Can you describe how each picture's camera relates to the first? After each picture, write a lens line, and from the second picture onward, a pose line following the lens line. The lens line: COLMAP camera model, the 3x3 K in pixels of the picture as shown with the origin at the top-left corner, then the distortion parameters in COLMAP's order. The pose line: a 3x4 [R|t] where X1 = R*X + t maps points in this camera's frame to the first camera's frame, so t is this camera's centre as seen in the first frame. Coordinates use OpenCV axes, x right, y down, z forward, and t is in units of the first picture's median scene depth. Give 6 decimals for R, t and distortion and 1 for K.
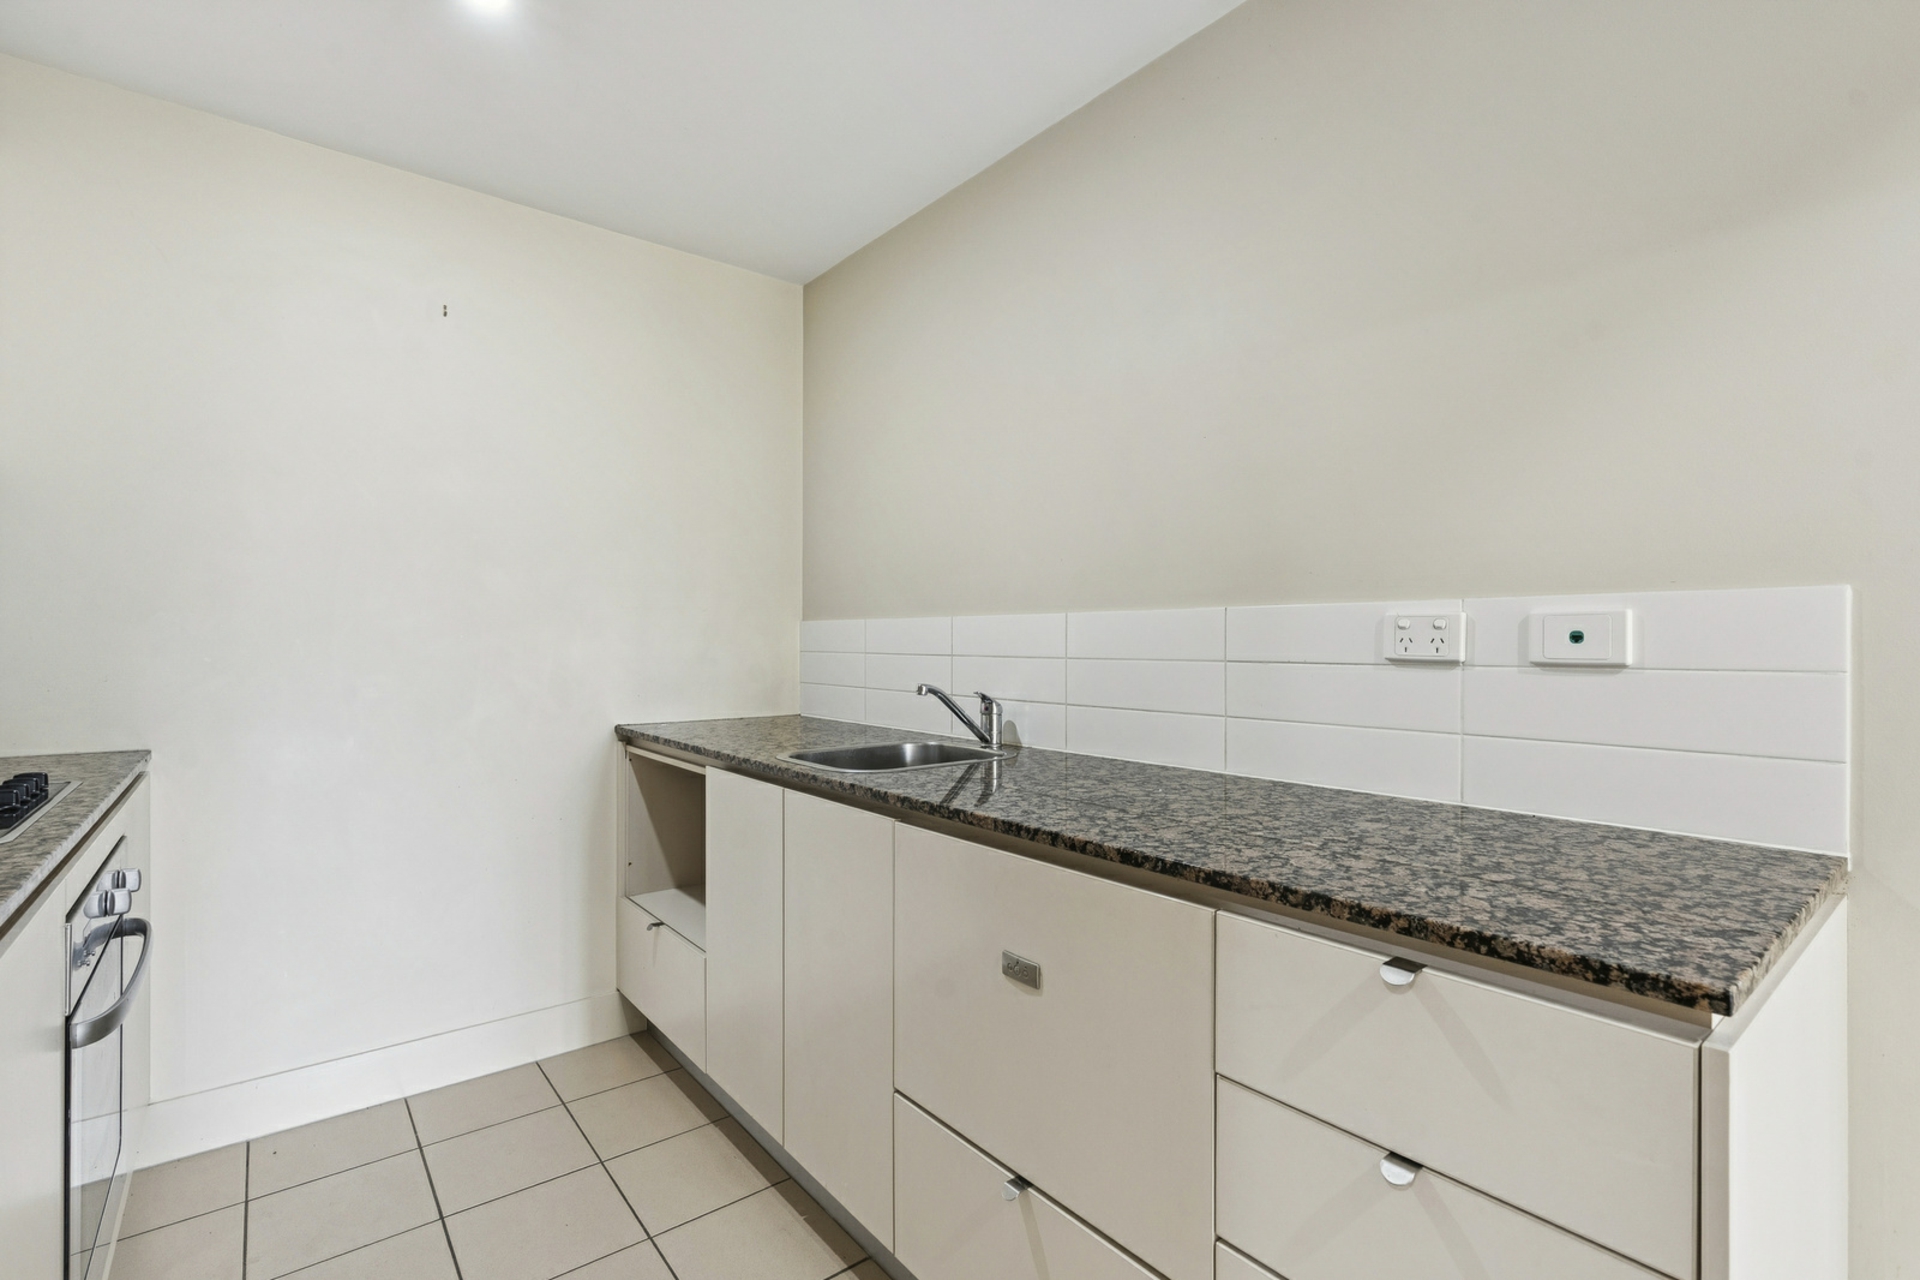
lens RADIAL K [[869.2, 0, 960.6], [0, 869.2, 633.7], [0, 0, 1]] dist [-0.001389, 0.000109]
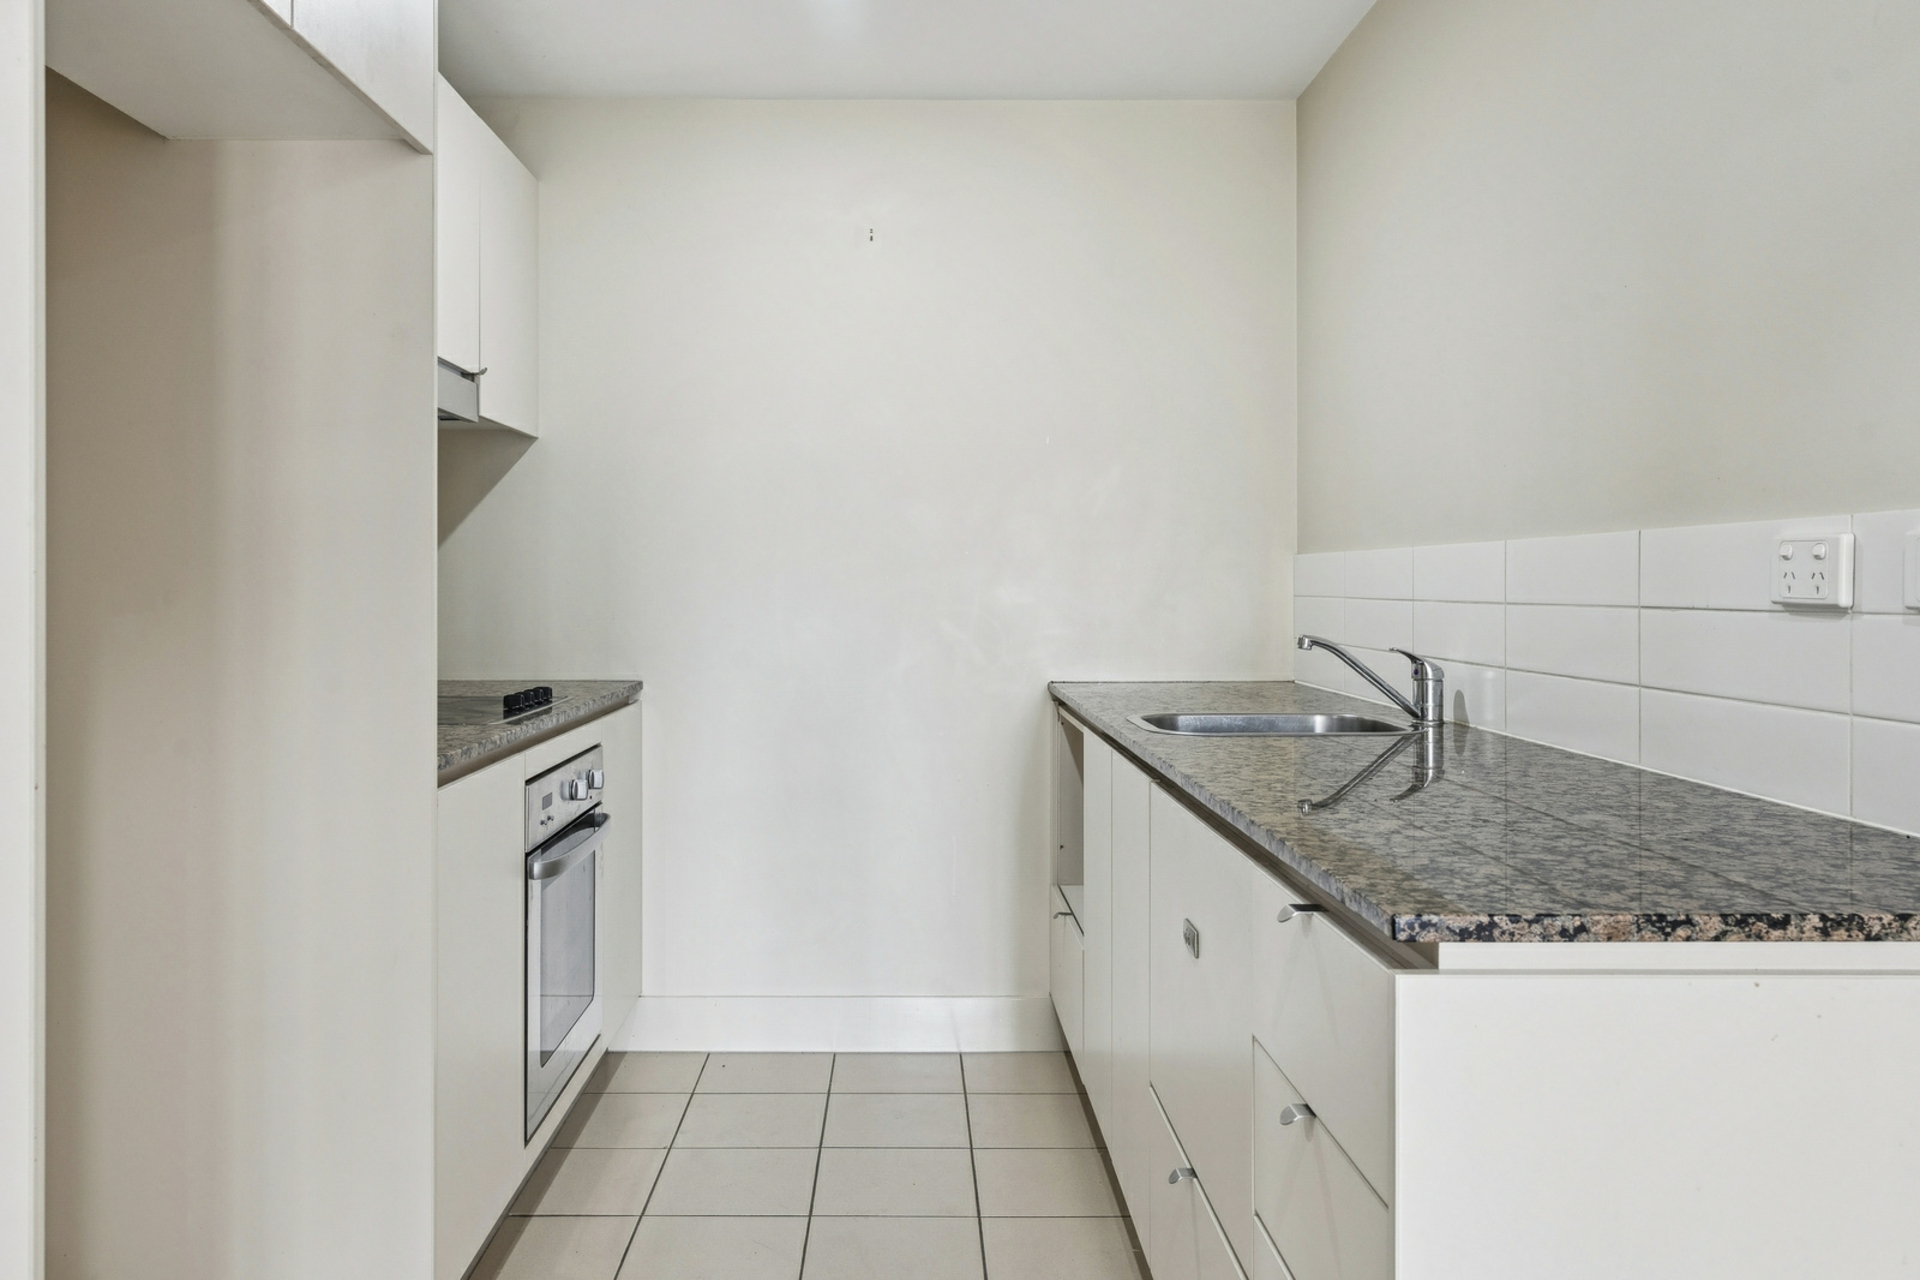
lens RADIAL K [[1427.0, 0, 960.5], [0, 1427.0, 573.4], [0, 0, 1]] dist [0.001633, 0.001500]
pose [[0.802735, -0.004342, -0.596320, 0.444406], [0.004079, 0.999990, -0.001791, 0.003398], [0.596322, -0.000995, 0.802745, -0.203467]]
